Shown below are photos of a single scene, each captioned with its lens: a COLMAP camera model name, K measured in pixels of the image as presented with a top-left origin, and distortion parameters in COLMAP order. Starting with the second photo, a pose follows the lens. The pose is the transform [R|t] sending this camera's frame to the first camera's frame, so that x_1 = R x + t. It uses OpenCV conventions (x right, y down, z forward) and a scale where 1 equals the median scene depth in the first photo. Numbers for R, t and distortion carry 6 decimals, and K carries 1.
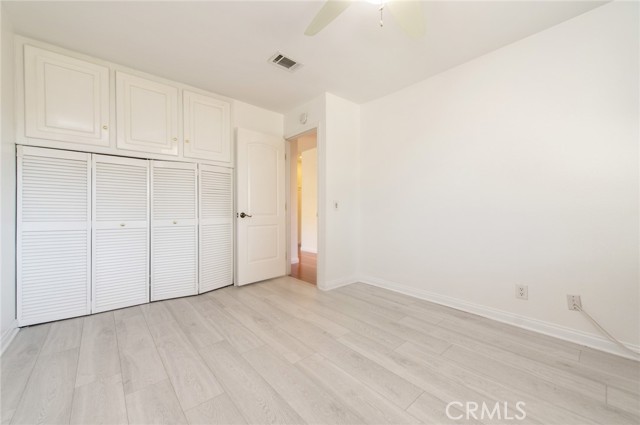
lens RADIAL K [[251.6, 0, 321.6], [0, 251.6, 210.6], [0, 0, 1]] dist [0.008798, -0.000990]
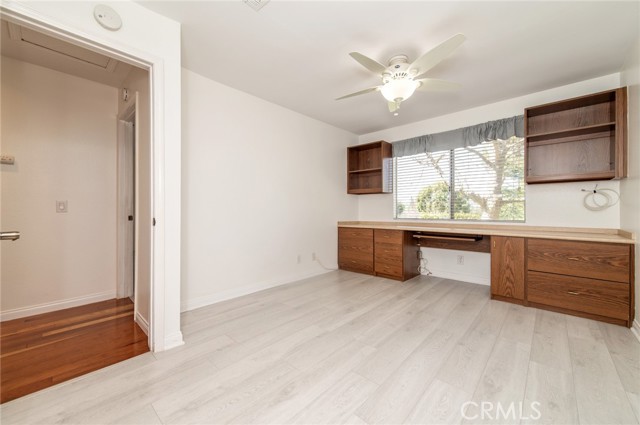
lens RADIAL K [[251.6, 0, 321.6], [0, 251.6, 209.6], [0, 0, 1]] dist [0.008798, -0.000990]
pose [[-0.105867, -0.003541, 0.994374, -0.910619], [0.007282, 0.999964, 0.004336, -0.017539], [-0.994354, 0.007700, -0.105838, 1.023946]]
